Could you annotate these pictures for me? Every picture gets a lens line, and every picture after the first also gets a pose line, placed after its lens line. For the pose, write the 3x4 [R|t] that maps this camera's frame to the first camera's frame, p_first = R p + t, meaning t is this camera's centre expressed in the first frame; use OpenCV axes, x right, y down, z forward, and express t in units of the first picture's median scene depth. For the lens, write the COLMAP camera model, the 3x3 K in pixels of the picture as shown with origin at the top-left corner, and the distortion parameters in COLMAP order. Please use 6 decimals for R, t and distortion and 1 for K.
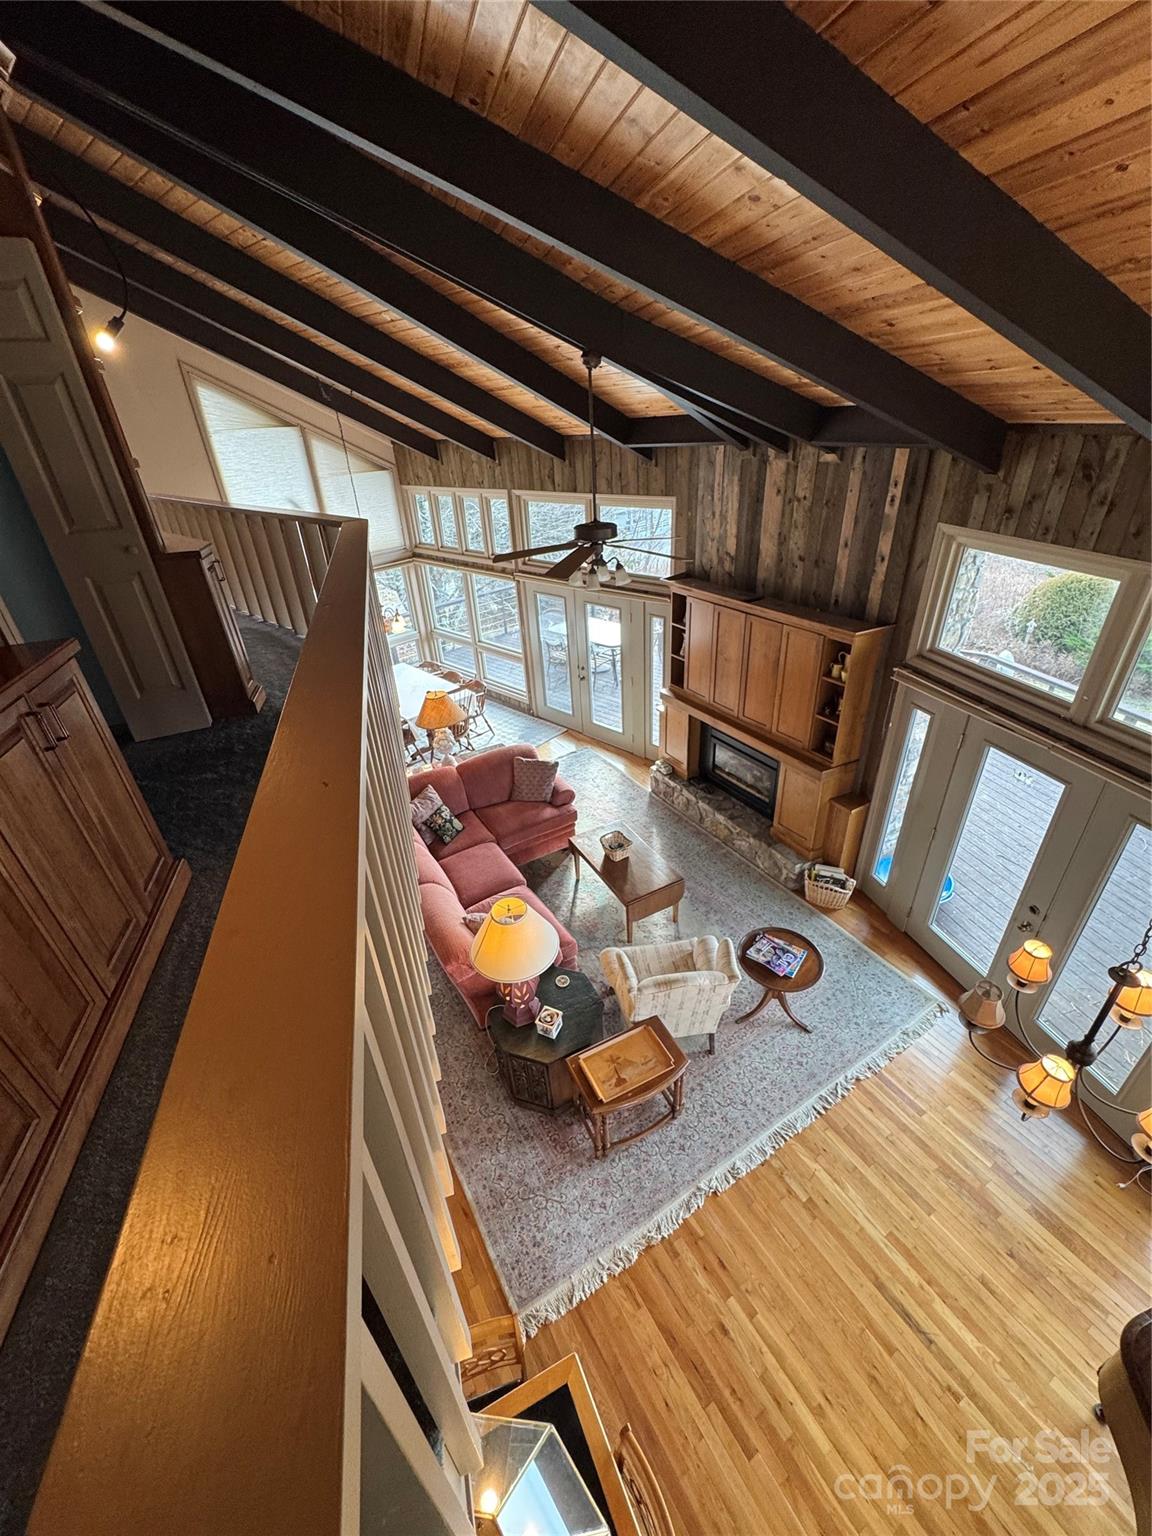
lens RADIAL K [[605.6, 0, 576.0], [0, 605.6, 768.0], [0, 0, 1]] dist [-0.001698, -0.000265]
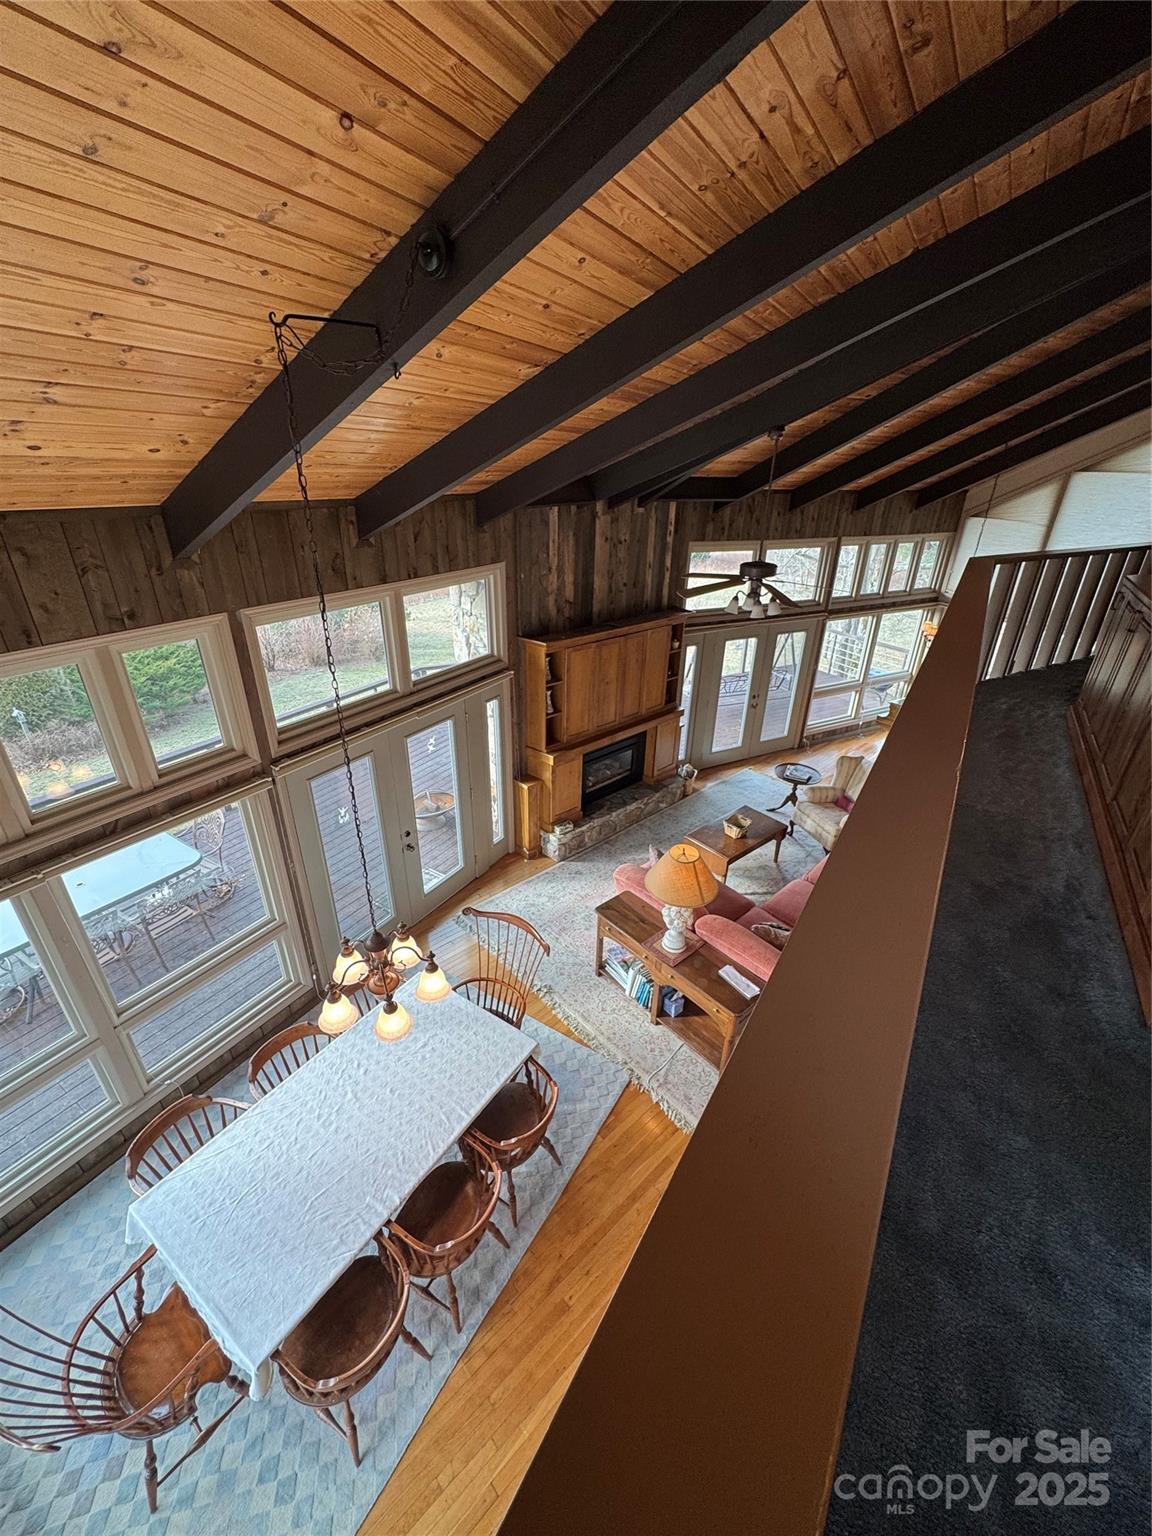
lens RADIAL K [[605.6, 0, 576.0], [0, 605.6, 768.0], [0, 0, 1]] dist [-0.001698, -0.000265]
pose [[-0.200510, -0.392240, 0.897744, -0.910459], [0.486547, 0.755490, 0.438756, -0.645160], [-0.850334, 0.524769, 0.039359, 1.191765]]
